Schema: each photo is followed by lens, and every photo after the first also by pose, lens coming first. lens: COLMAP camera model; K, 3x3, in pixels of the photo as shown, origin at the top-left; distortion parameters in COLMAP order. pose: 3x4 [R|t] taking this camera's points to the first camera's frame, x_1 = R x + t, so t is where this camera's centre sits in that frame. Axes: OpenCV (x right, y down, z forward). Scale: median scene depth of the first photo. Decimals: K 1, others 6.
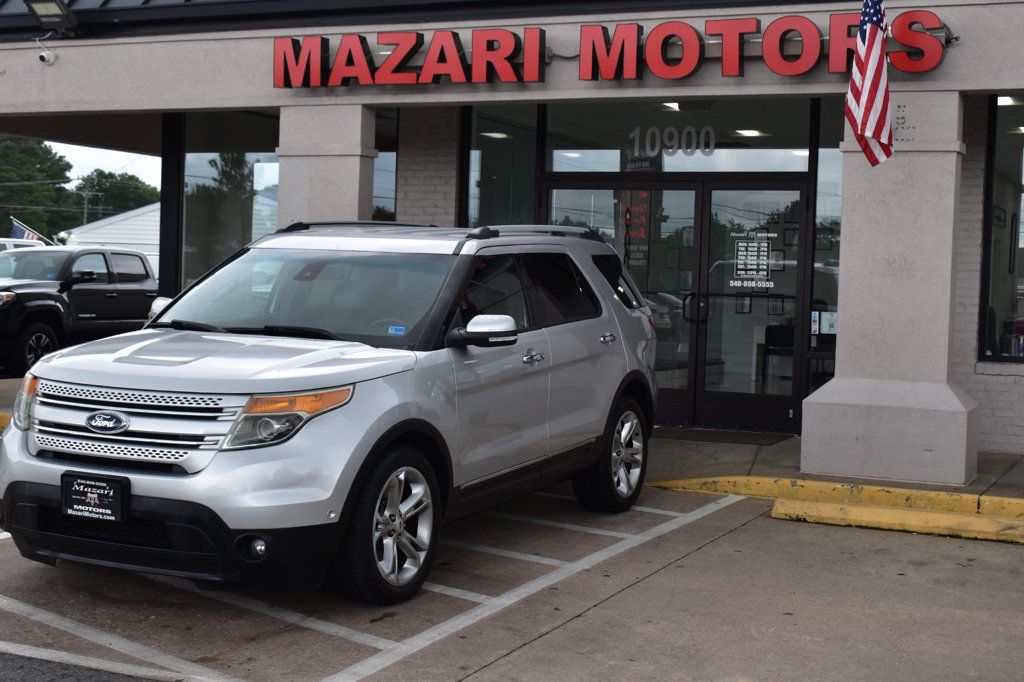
lens RADIAL K [[1514.9, 0, 512.0], [0, 1514.9, 341.0], [0, 0, 1]] dist [-0.004870, -0.030961]
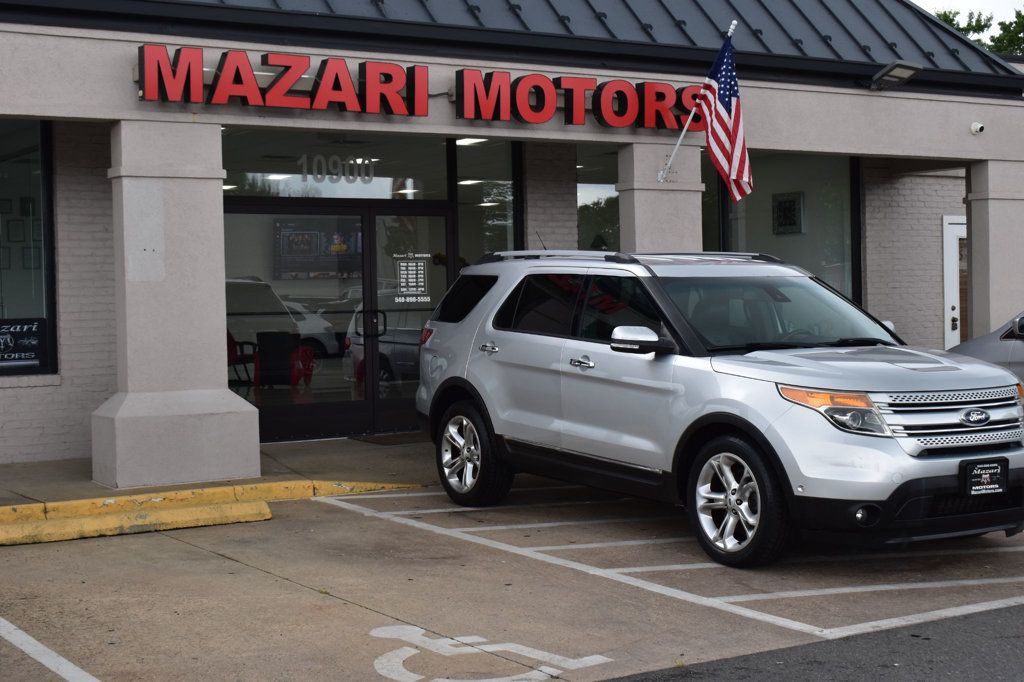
lens RADIAL K [[1574.7, 0, 512.0], [0, 1574.7, 341.0], [0, 0, 1]] dist [-0.011539, 0.018770]
pose [[0.528688, -0.065290, 0.846302, -0.992335], [0.071612, 0.996914, 0.032174, -0.049268], [-0.845790, 0.043595, 0.531731, 0.402684]]
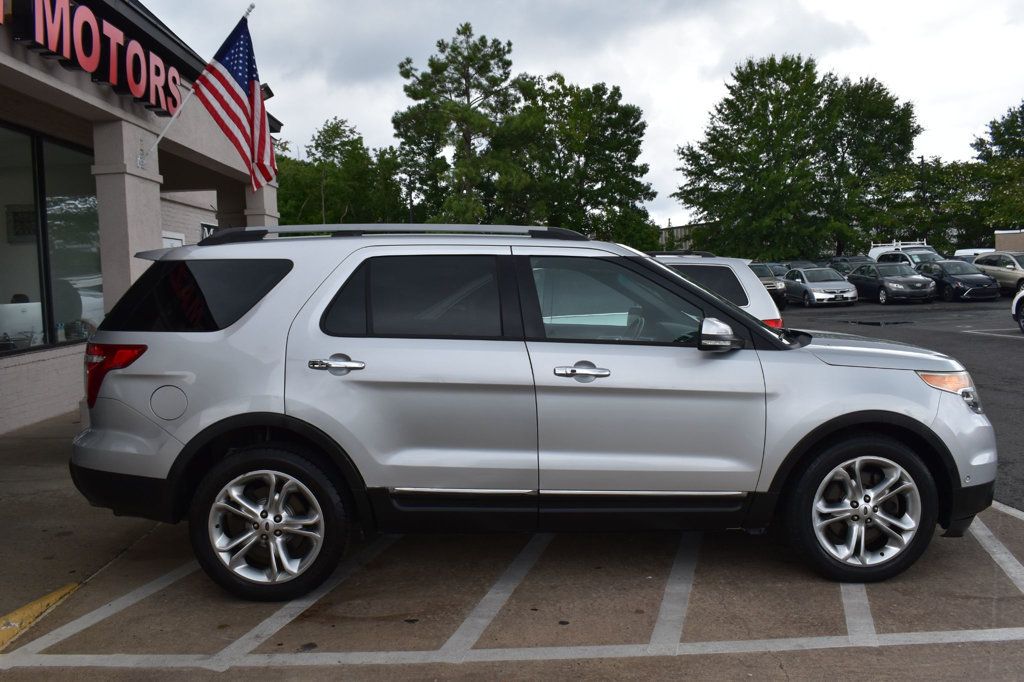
lens RADIAL K [[937.6, 0, 512.0], [0, 937.6, 341.0], [0, 0, 1]] dist [-0.116498, -0.003923]
pose [[-0.439227, -0.080824, 0.894733, -0.523500], [0.061916, 0.990853, 0.119901, -0.067931], [-0.896240, 0.108062, -0.430205, 1.082184]]
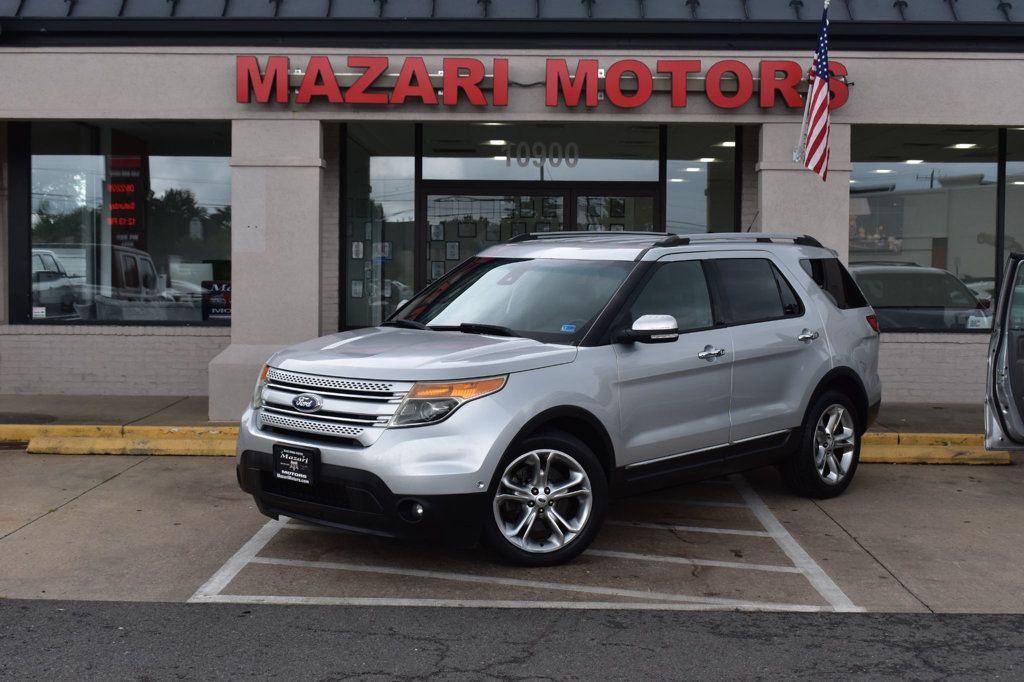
lens RADIAL K [[1441.2, 0, 512.0], [0, 1441.2, 341.0], [0, 0, 1]] dist [-0.017181, -0.011713]
pose [[0.912643, -0.042674, 0.406523, -0.478331], [0.036695, 0.999073, 0.022497, -0.017819], [-0.407106, -0.005614, 0.913364, -0.008832]]
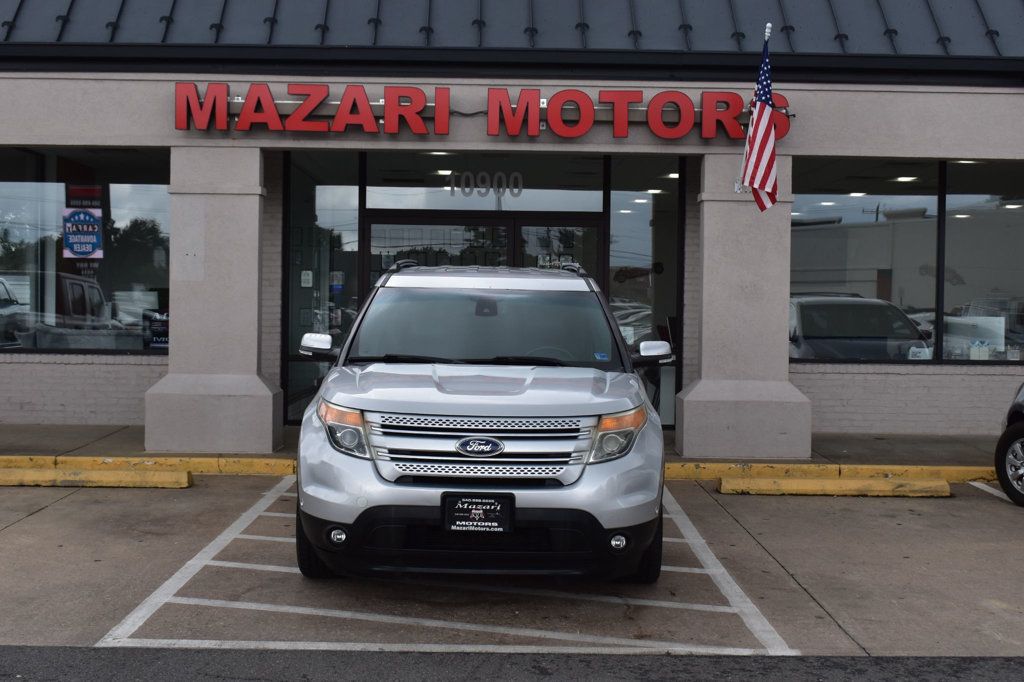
lens RADIAL K [[1406.3, 0, 512.0], [0, 1406.3, 341.0], [0, 0, 1]] dist [-0.021006, -0.016097]
pose [[0.900596, -0.031613, 0.433506, -0.448463], [0.033035, 0.999445, 0.004253, -0.019122], [-0.433400, 0.010490, 0.901141, 0.019678]]
